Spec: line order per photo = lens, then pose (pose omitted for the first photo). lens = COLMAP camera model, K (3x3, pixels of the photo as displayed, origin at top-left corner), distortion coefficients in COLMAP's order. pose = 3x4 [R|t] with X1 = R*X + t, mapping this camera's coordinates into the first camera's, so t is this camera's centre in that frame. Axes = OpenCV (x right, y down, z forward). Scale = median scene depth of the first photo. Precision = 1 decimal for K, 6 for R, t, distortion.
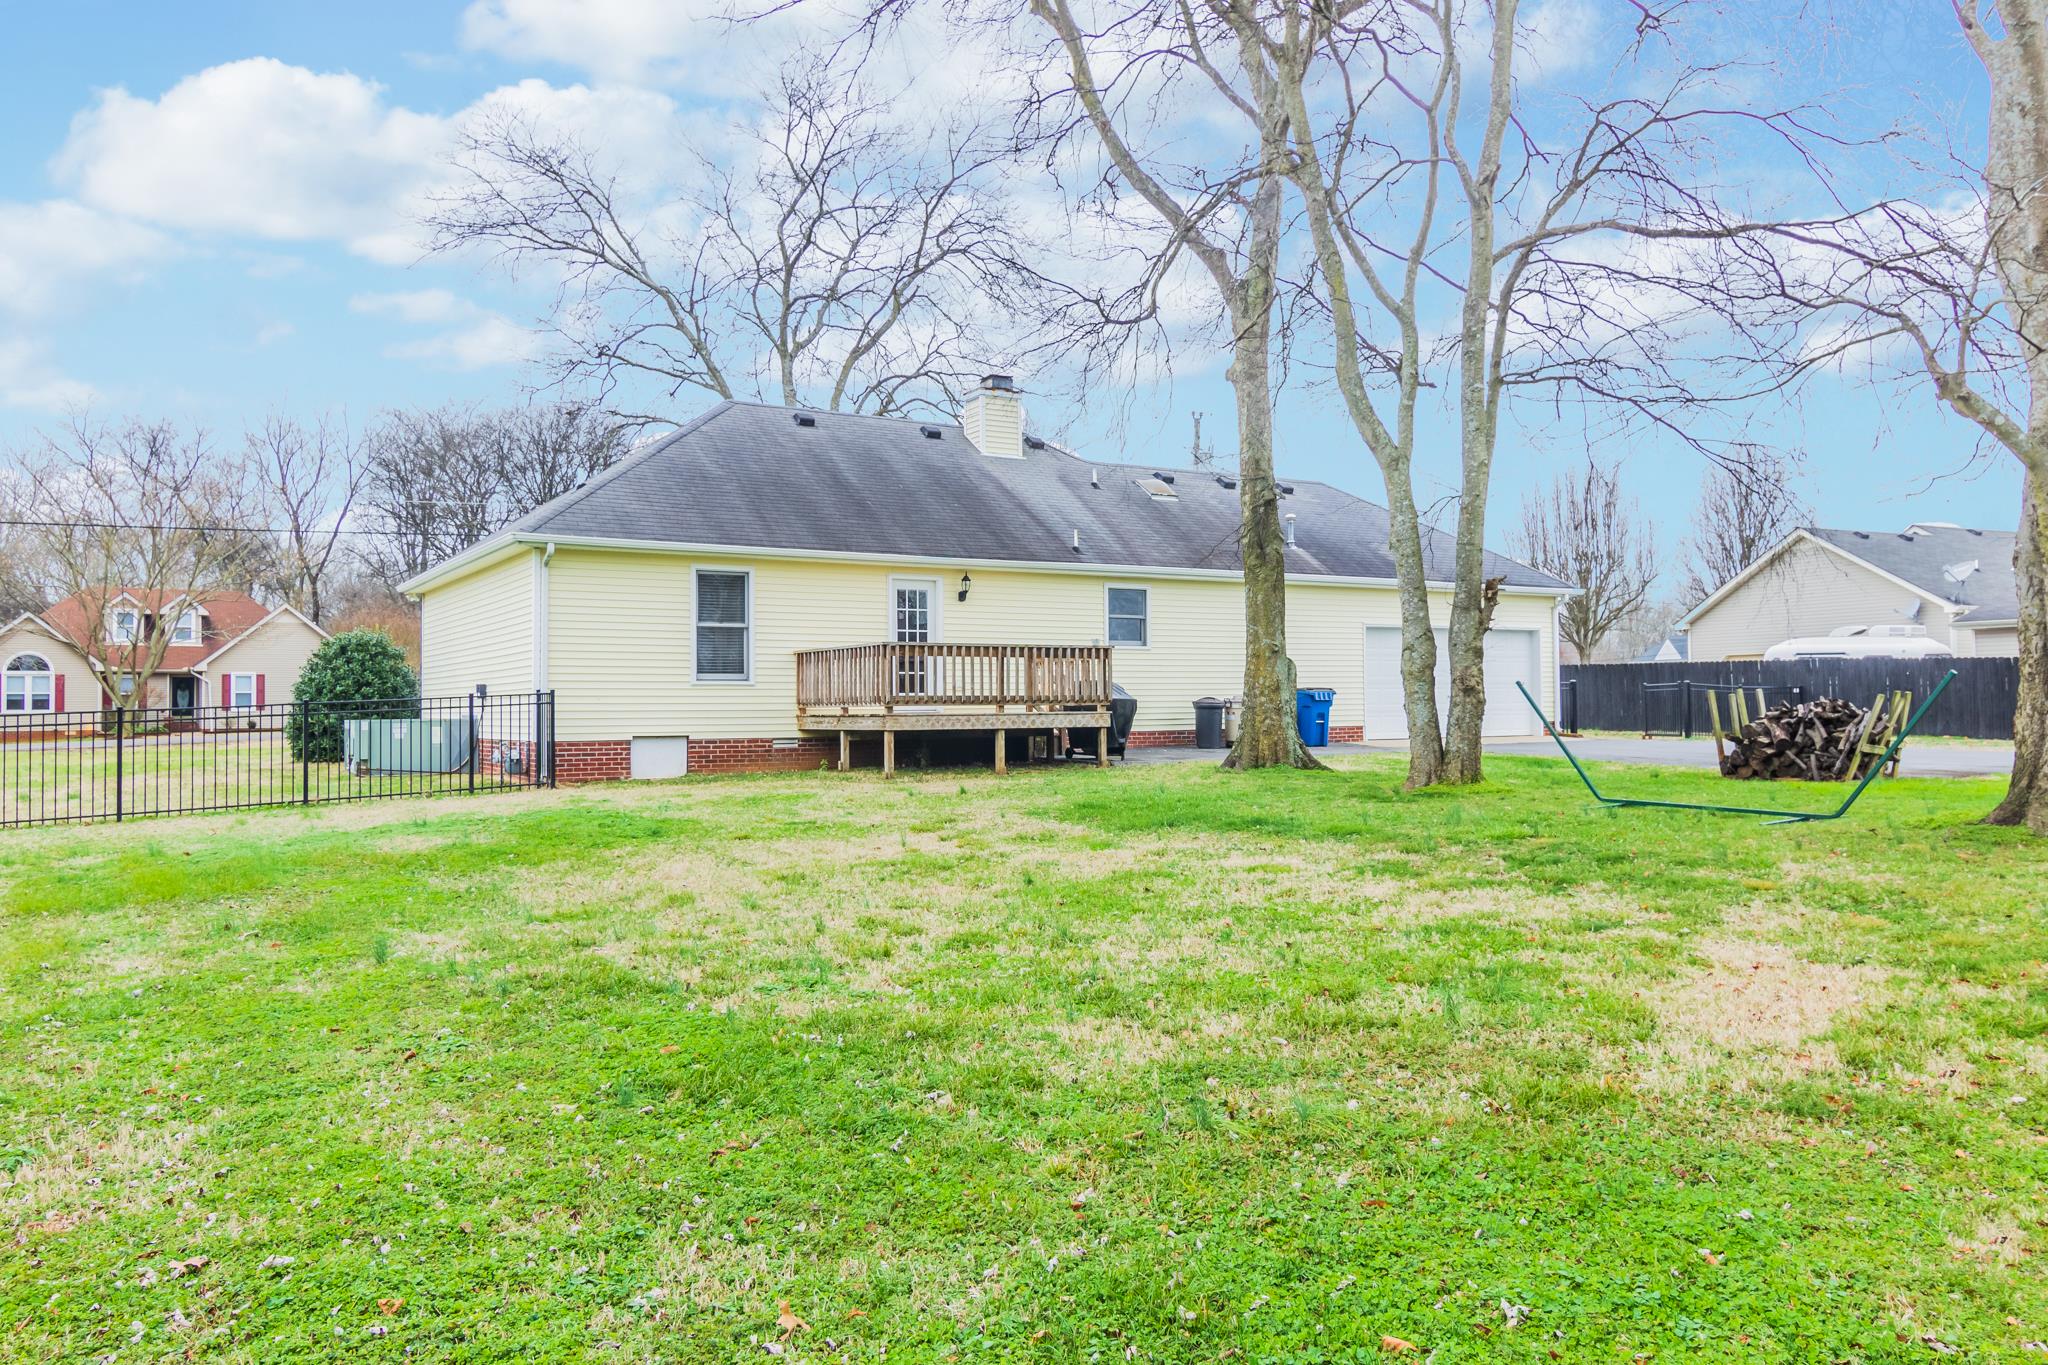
lens RADIAL K [[1083.6, 0, 973.6], [0, 1083.6, 678.3], [0, 0, 1]] dist [0.016635, 0.000394]
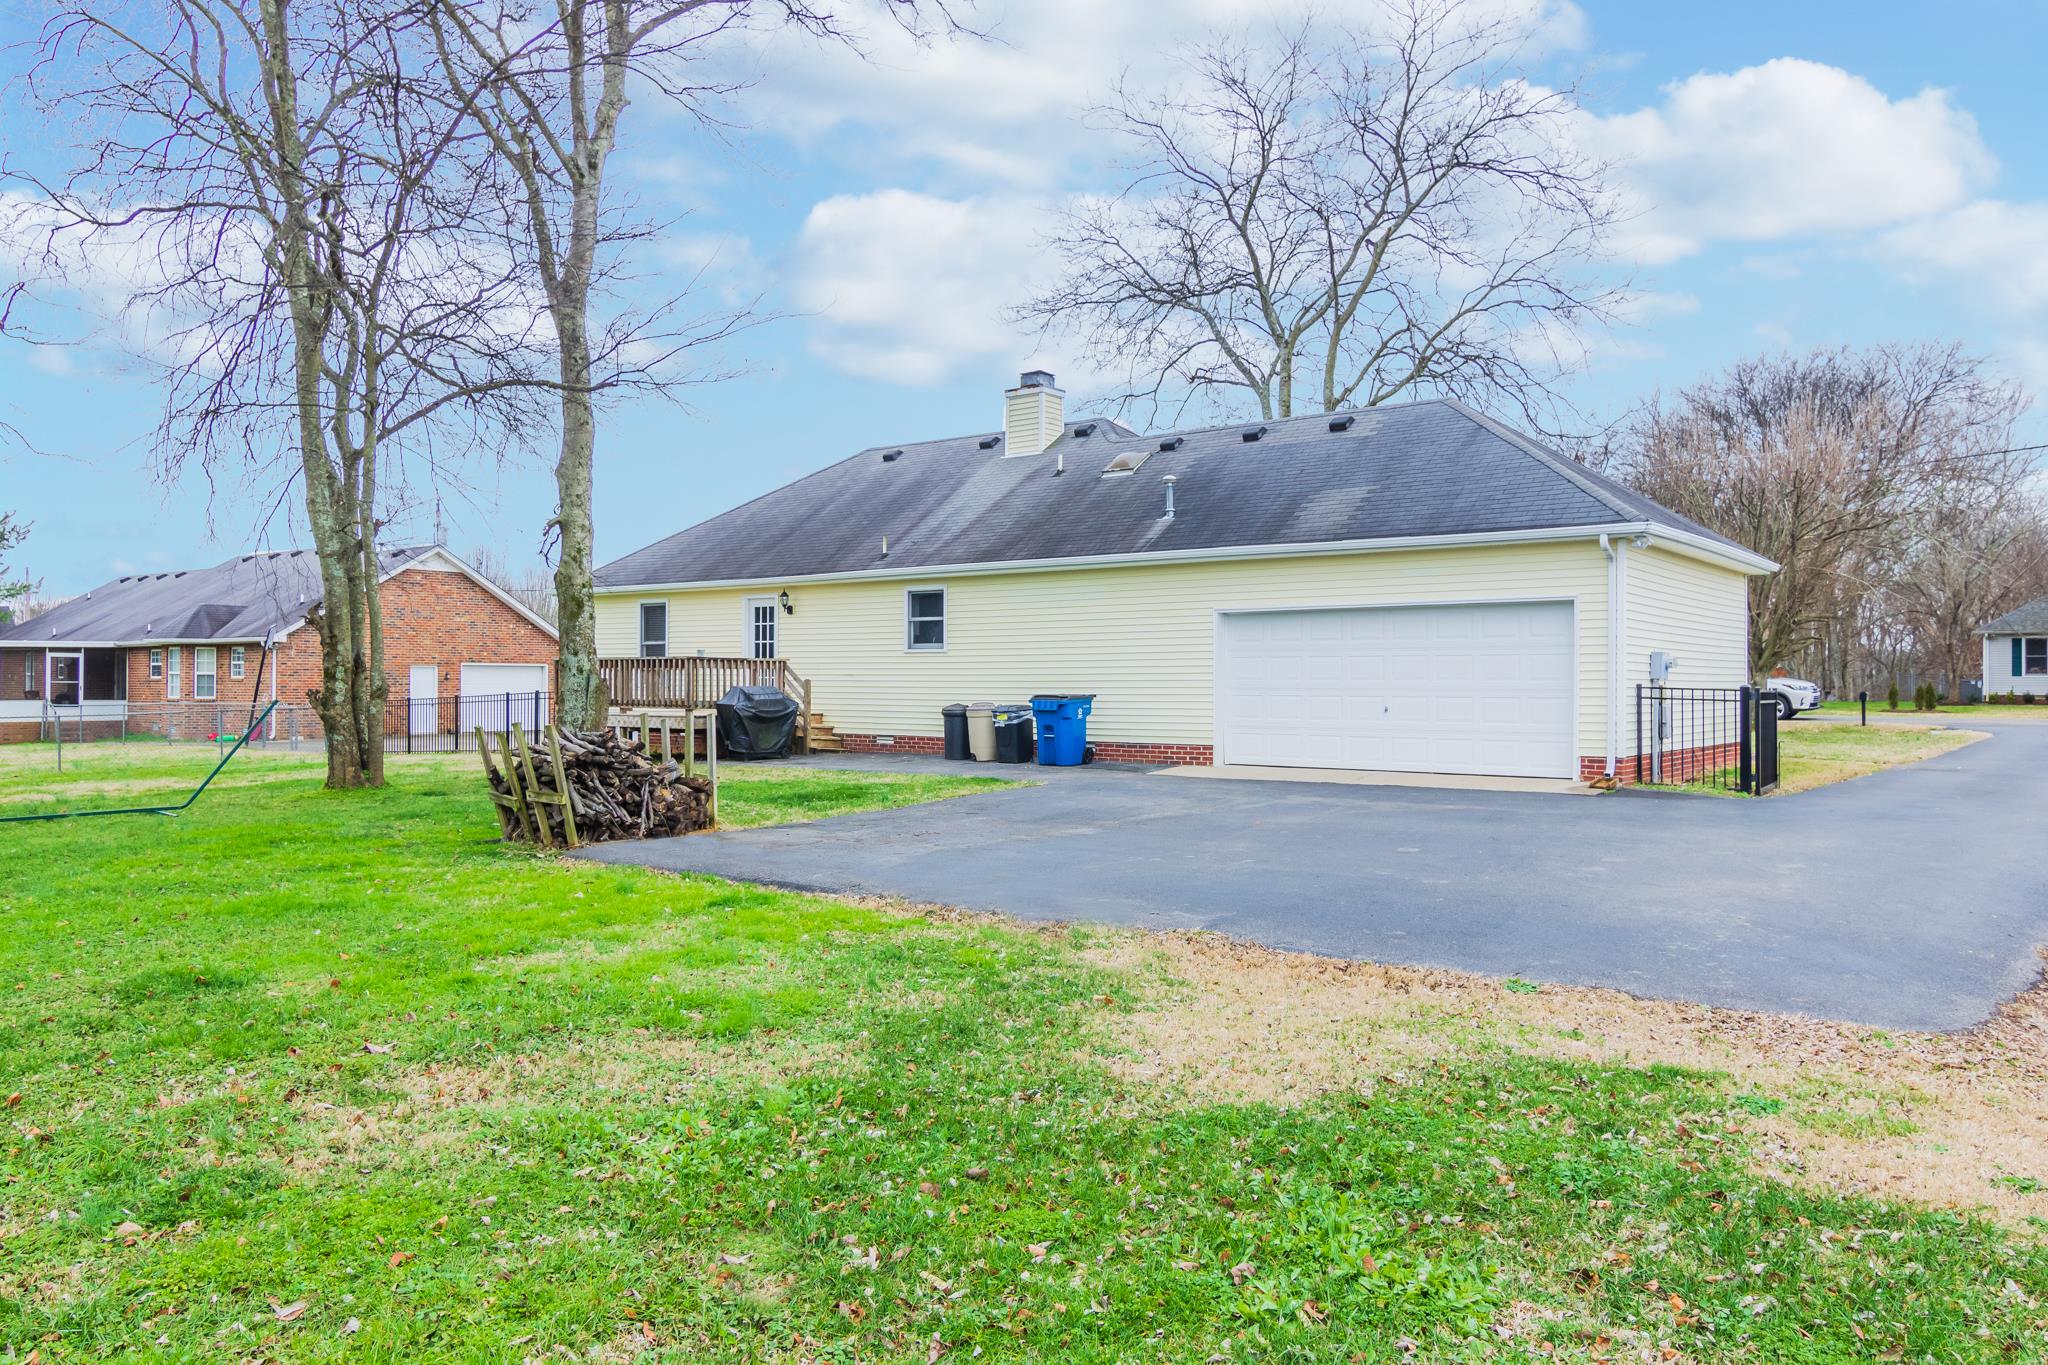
lens RADIAL K [[1053.8, 0, 1024.0], [0, 1053.8, 682.5], [0, 0, 1]] dist [0.000242, 0.000991]
pose [[0.594202, 0.007020, -0.804285, 1.033489], [0.009833, 0.999824, 0.015992, -0.014426], [0.804256, -0.017411, 0.594028, 0.546895]]
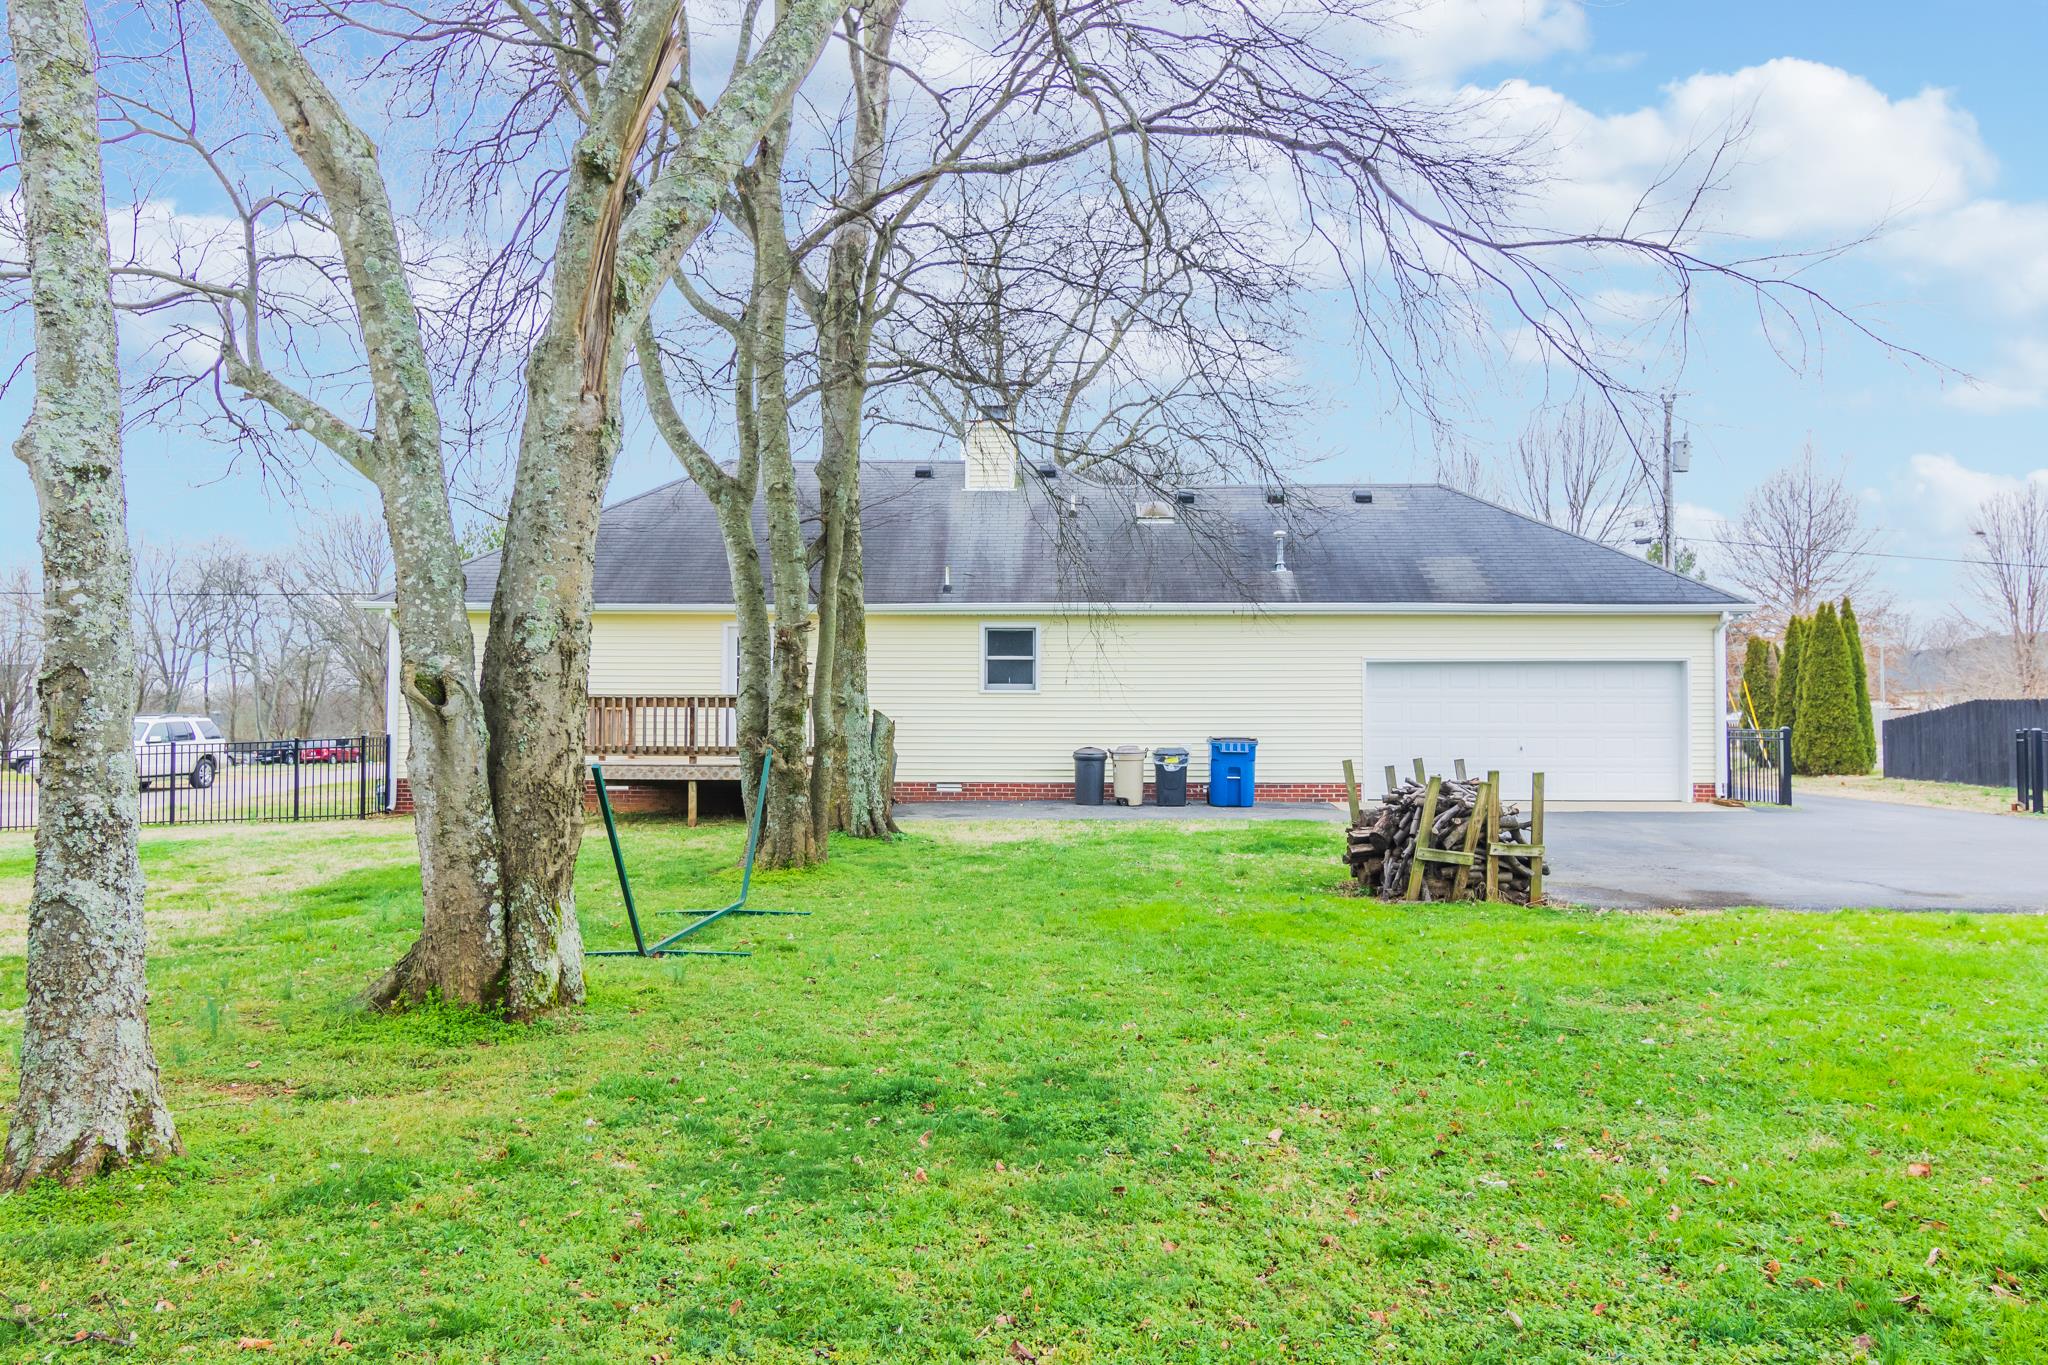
lens RADIAL K [[1053.8, 0, 1024.0], [0, 1053.8, 682.5], [0, 0, 1]] dist [0.000242, 0.000991]
pose [[0.896655, -0.009836, -0.442620, 0.584293], [0.000889, 0.999791, -0.020416, -0.018274], [0.442729, 0.017913, 0.896477, 0.211229]]
